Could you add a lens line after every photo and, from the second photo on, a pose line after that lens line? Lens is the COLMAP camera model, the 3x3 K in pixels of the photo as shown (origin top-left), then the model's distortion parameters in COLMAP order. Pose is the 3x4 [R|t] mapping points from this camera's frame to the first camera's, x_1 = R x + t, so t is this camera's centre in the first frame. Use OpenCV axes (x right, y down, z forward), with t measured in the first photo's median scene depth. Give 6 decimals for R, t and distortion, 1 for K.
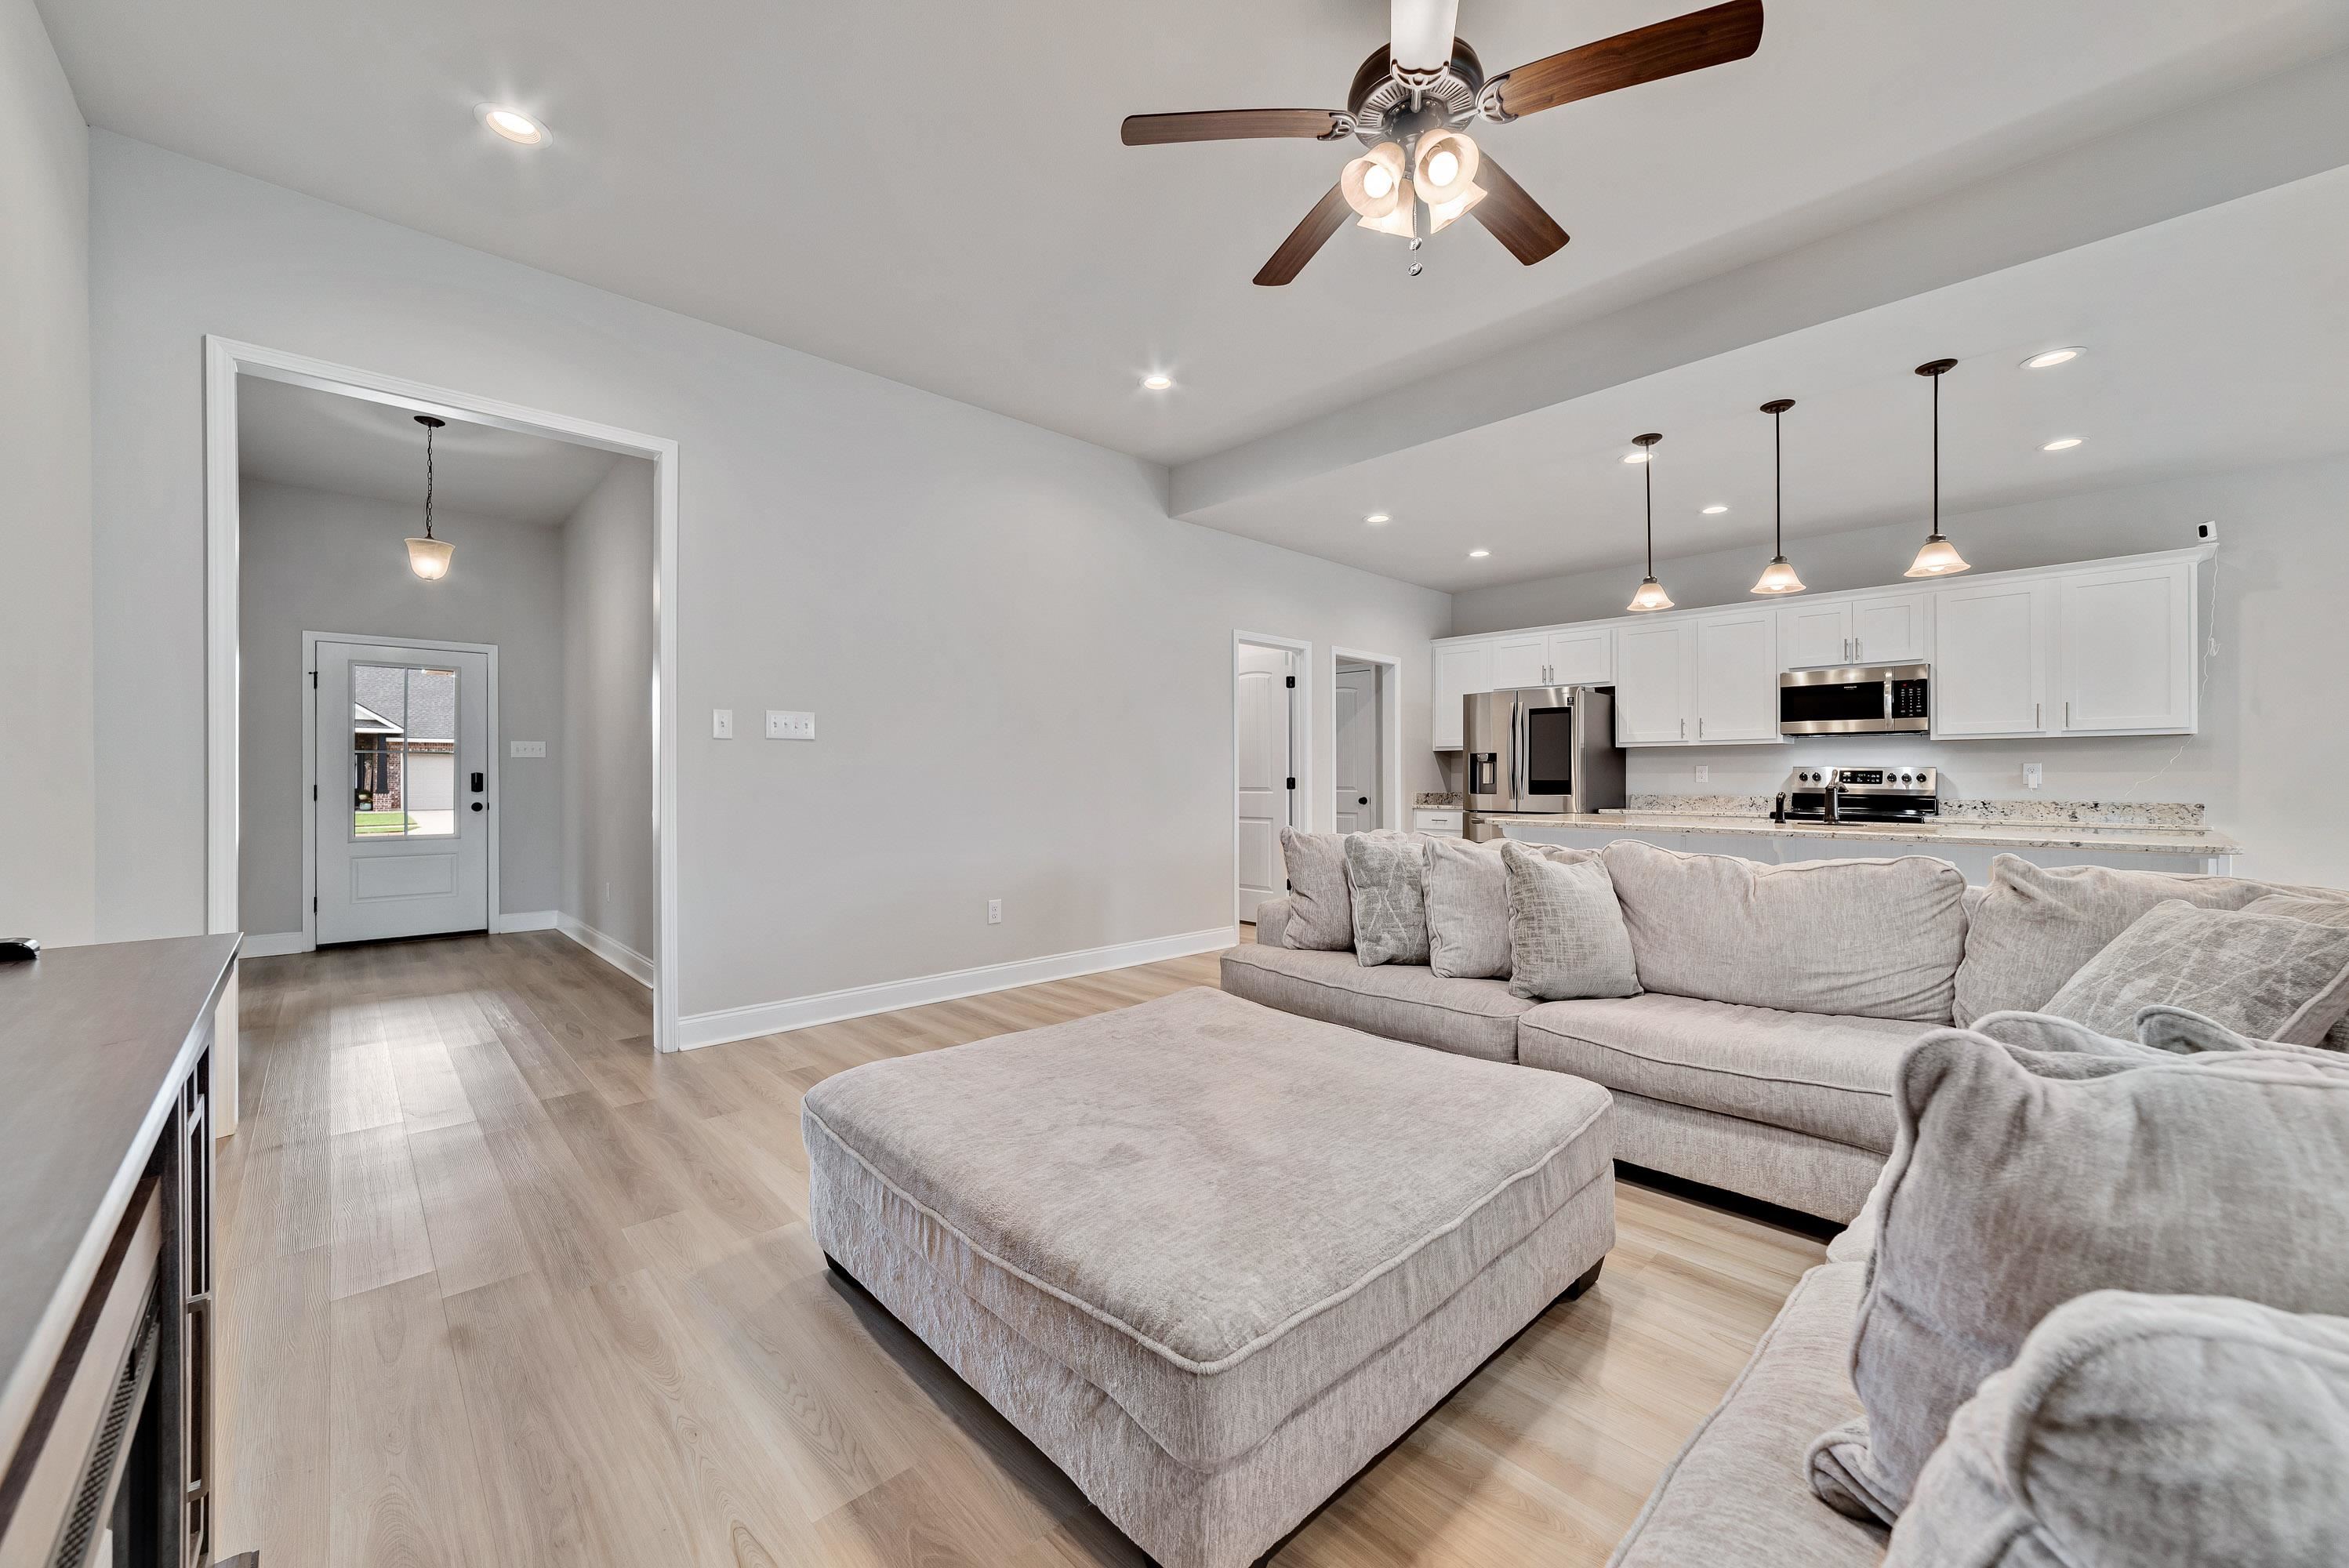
lens RADIAL K [[896.7, 0, 1176.4], [0, 896.7, 781.3], [0, 0, 1]] dist [-0.024262, 0.009377]
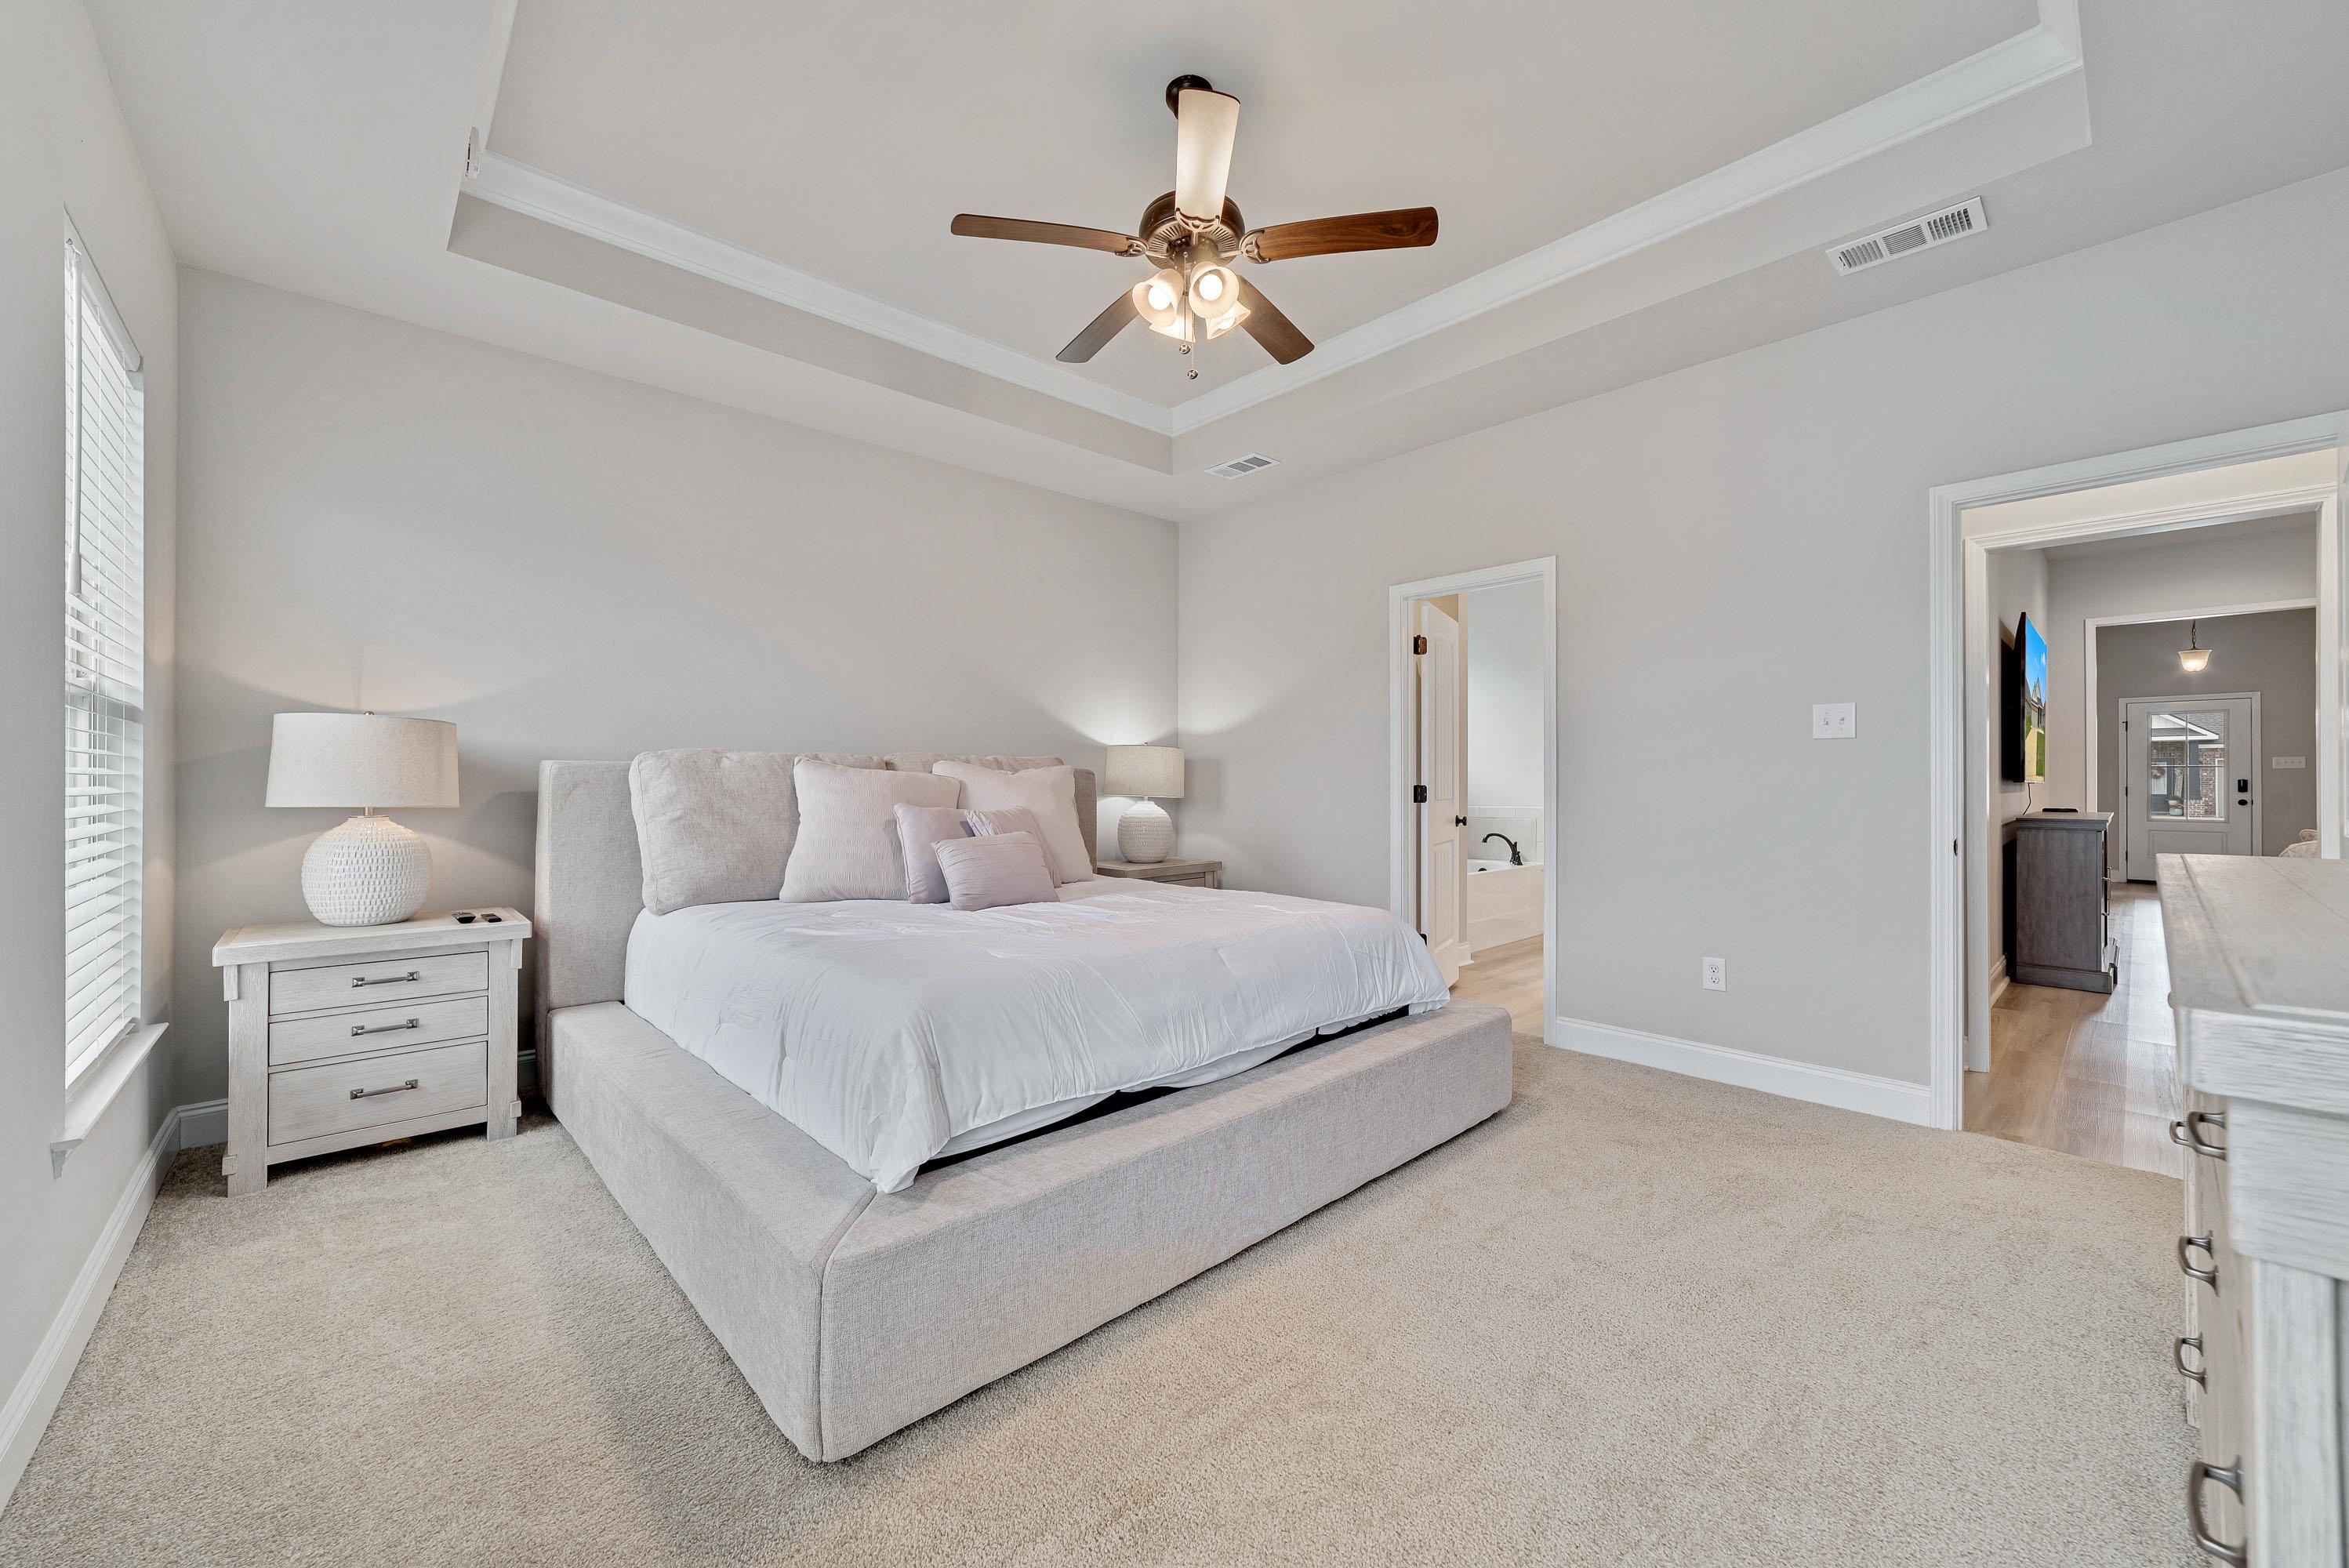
lens RADIAL K [[896.7, 0, 1176.4], [0, 896.7, 781.3], [0, 0, 1]] dist [-0.024262, 0.009377]
pose [[-0.022300, -0.003523, -0.999745, 0.724802], [-0.004288, 0.999985, -0.003428, 0.006119], [0.999742, 0.004211, -0.022315, -0.747748]]
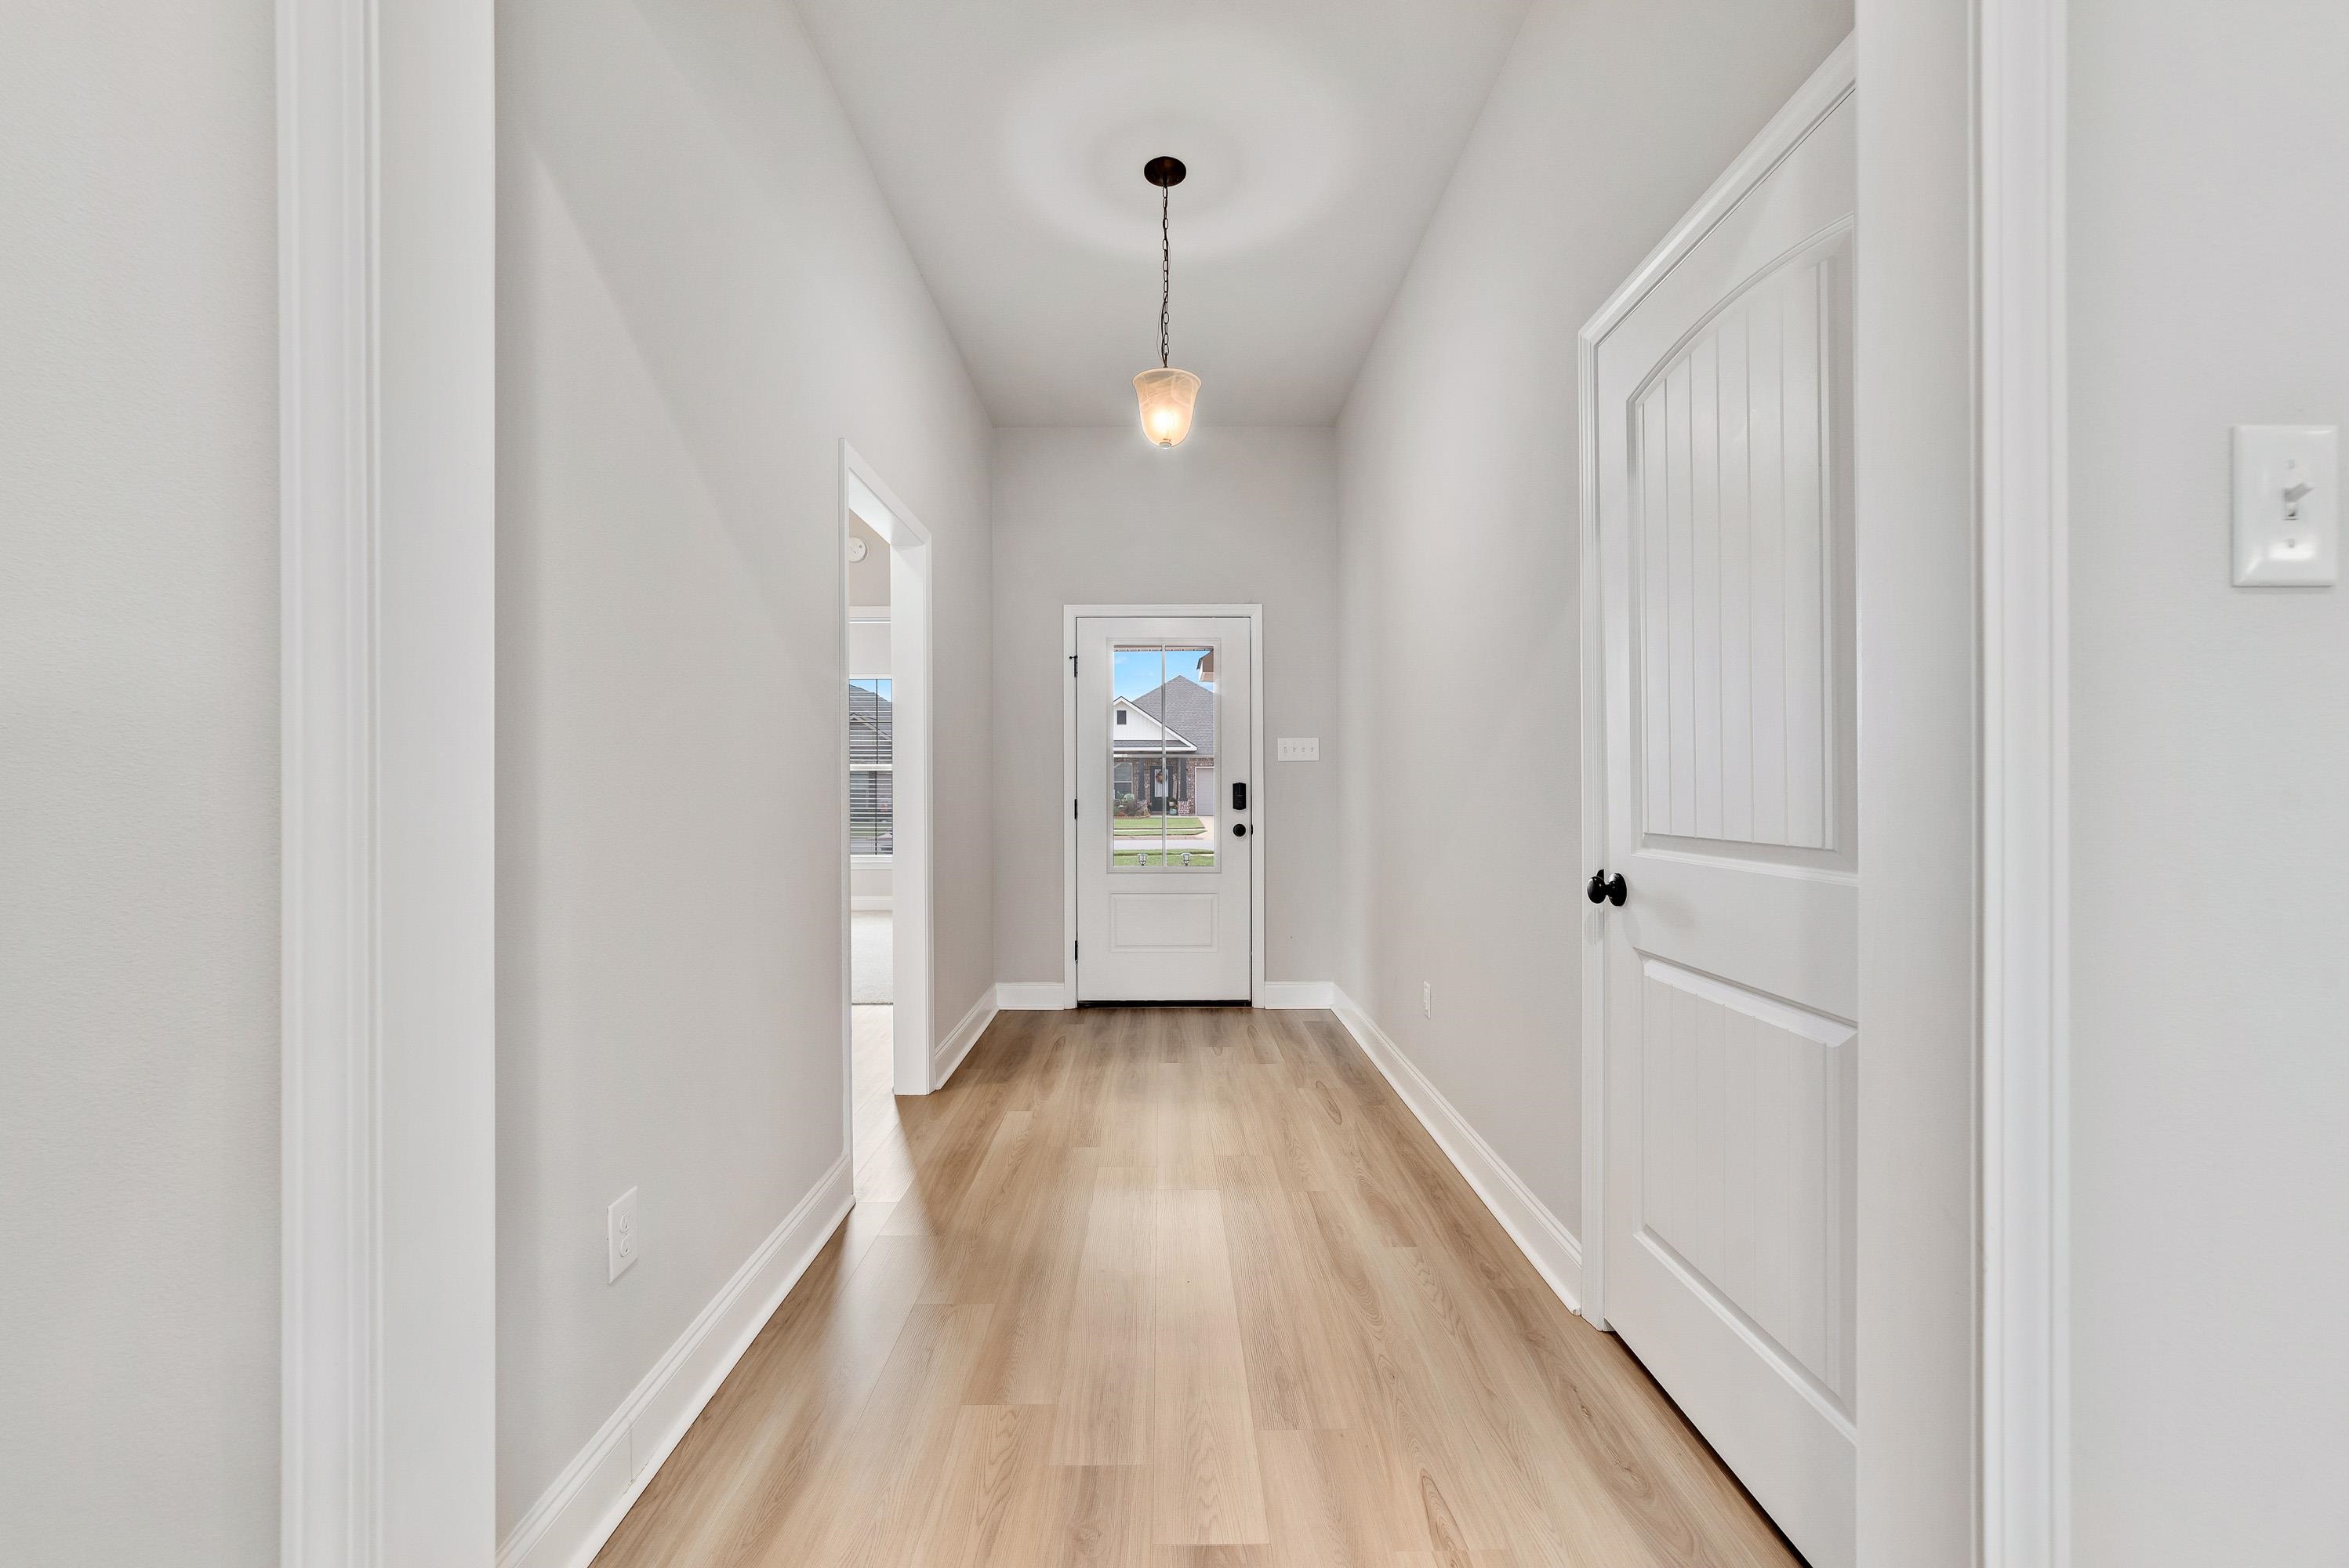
lens RADIAL K [[896.7, 0, 1176.4], [0, 896.7, 781.3], [0, 0, 1]] dist [-0.024262, 0.009377]
pose [[0.734593, -0.007639, -0.678465, -0.332078], [0.000753, 0.999945, -0.010444, -0.003331], [0.678508, 0.007161, 0.734558, 0.429756]]
